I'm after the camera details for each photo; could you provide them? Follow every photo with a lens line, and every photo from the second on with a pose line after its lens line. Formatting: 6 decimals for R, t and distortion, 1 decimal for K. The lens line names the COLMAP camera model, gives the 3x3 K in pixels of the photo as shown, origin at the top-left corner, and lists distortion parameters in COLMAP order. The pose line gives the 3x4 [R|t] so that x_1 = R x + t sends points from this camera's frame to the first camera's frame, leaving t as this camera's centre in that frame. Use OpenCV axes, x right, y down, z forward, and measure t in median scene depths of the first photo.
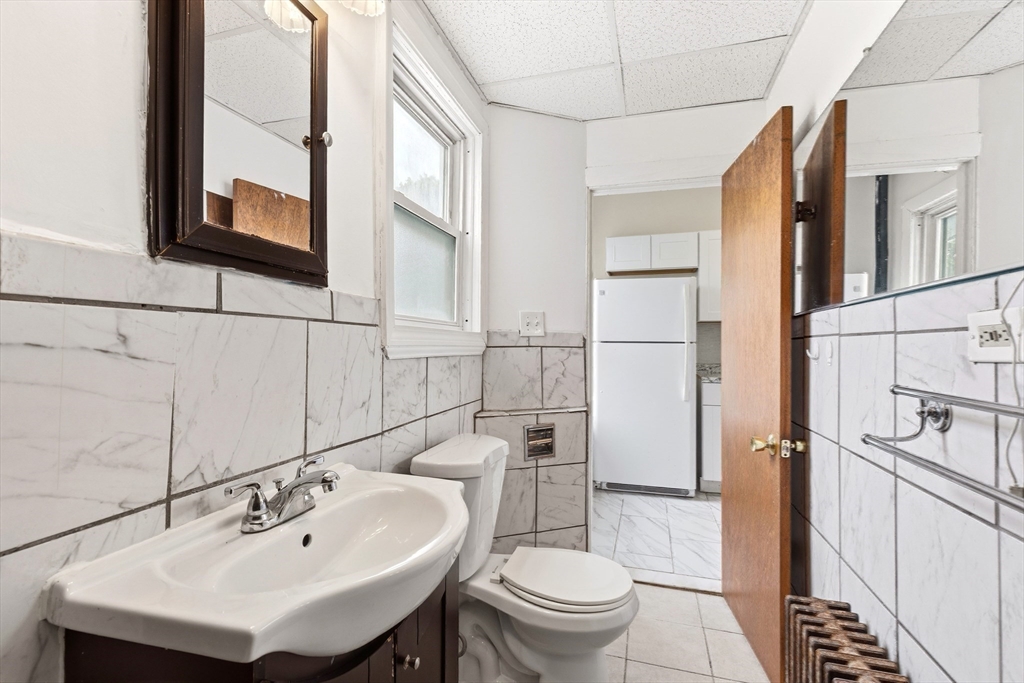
lens RADIAL K [[466.5, 0, 511.6], [0, 466.5, 345.0], [0, 0, 1]] dist [0.011106, -0.001194]
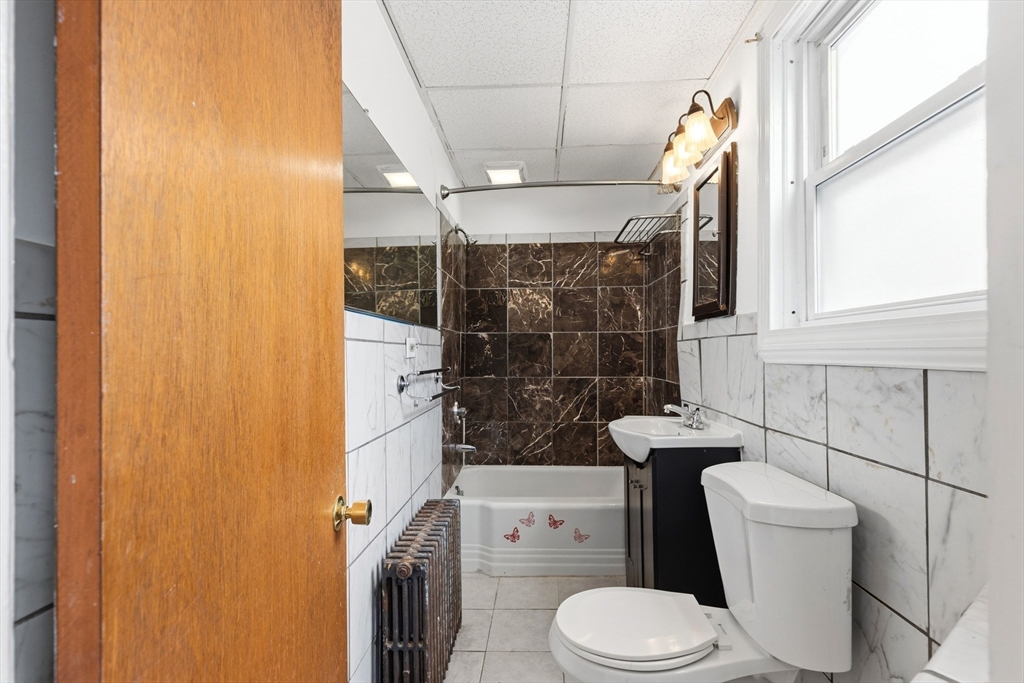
lens RADIAL K [[466.5, 0, 513.8], [0, 466.5, 348.5], [0, 0, 1]] dist [0.011106, -0.001194]
pose [[-0.968395, -0.001191, -0.249417, 0.545007], [0.001406, 0.999947, -0.010235, 0.006669], [0.249416, -0.010262, -0.968342, 1.792763]]
